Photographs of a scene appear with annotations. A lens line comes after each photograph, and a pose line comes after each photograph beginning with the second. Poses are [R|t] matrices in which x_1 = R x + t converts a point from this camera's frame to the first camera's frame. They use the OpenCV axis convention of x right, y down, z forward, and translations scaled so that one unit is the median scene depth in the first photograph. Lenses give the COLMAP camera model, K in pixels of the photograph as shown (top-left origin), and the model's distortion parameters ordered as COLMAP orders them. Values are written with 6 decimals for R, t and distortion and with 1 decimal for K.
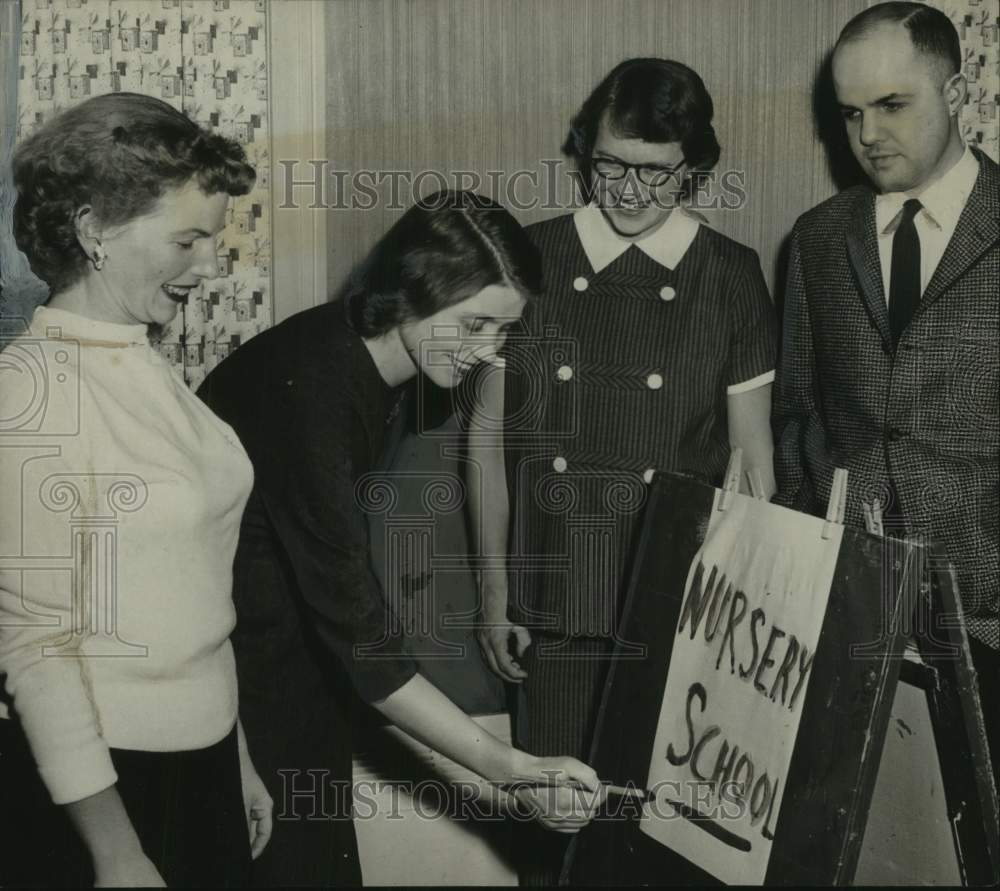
lens RADIAL K [[760.6, 0, 500.0], [0, 760.6, 501.5], [0, 0, 1]] dist [0.003097, 0.001507]
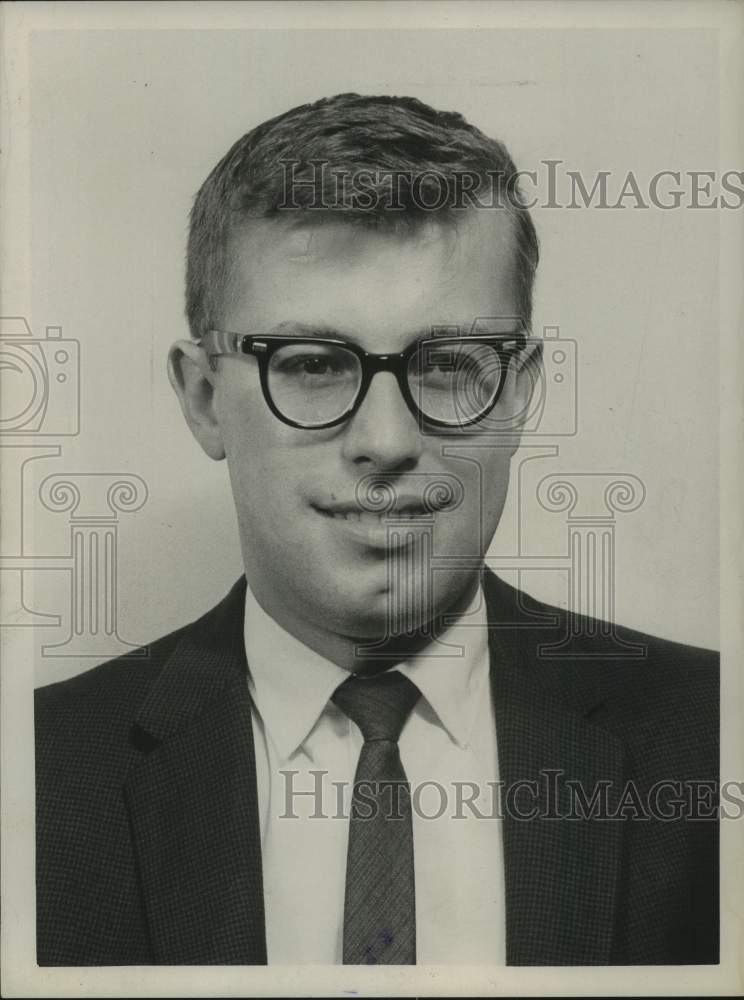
lens RADIAL K [[761.9, 0, 372.0], [0, 761.9, 500.0], [0, 0, 1]] dist [-0.001919, -0.000786]
pose [[0.999998, -0.000291, 0.002208, -0.408443], [0.000295, 0.999998, -0.001896, -0.000086], [-0.002207, 0.001897, 0.999996, 0.000218]]
